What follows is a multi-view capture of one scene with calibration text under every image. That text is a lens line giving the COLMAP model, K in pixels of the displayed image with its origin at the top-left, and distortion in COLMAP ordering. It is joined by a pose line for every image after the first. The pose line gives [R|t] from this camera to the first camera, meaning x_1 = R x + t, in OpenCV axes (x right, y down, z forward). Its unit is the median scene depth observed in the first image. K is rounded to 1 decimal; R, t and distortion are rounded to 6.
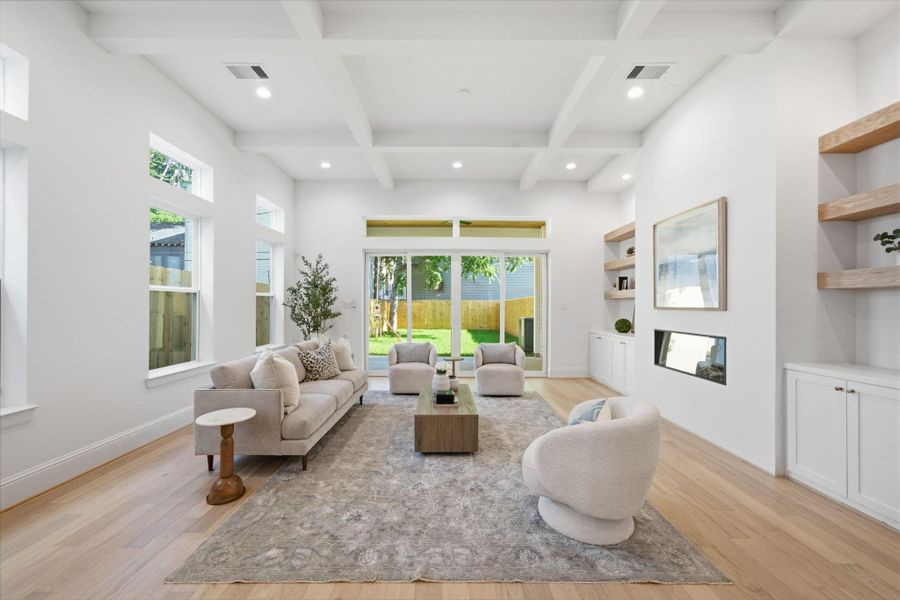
lens RADIAL K [[343.4, 0, 445.4], [0, 343.4, 299.1], [0, 0, 1]] dist [-0.000366, 0.000037]
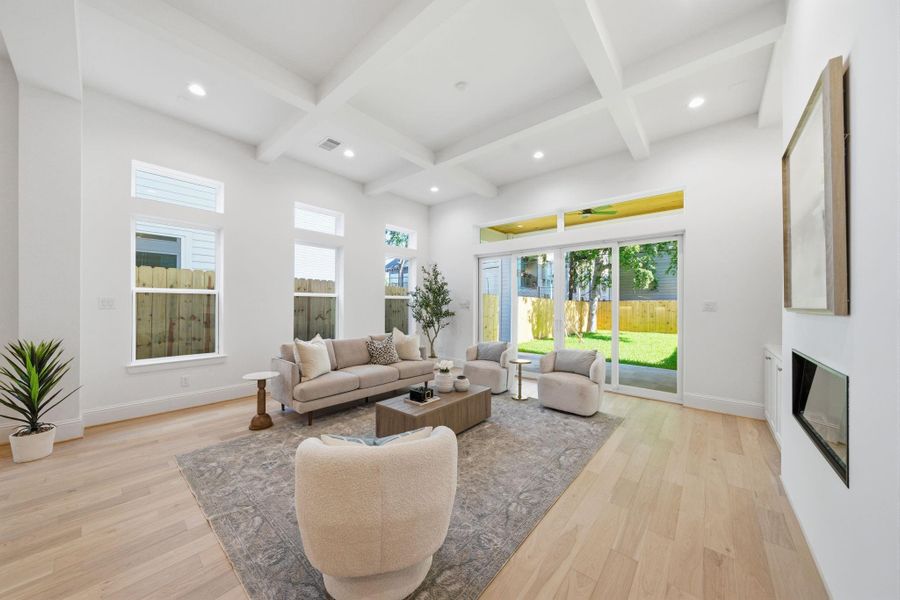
lens RADIAL K [[303.6, 0, 447.7], [0, 303.6, 303.5], [0, 0, 1]] dist [-0.000514, 0.000130]
pose [[0.760675, -0.004504, -0.649117, 0.340499], [0.009490, 0.999946, 0.004182, 0.006193], [0.649063, -0.009341, 0.760677, 0.191794]]
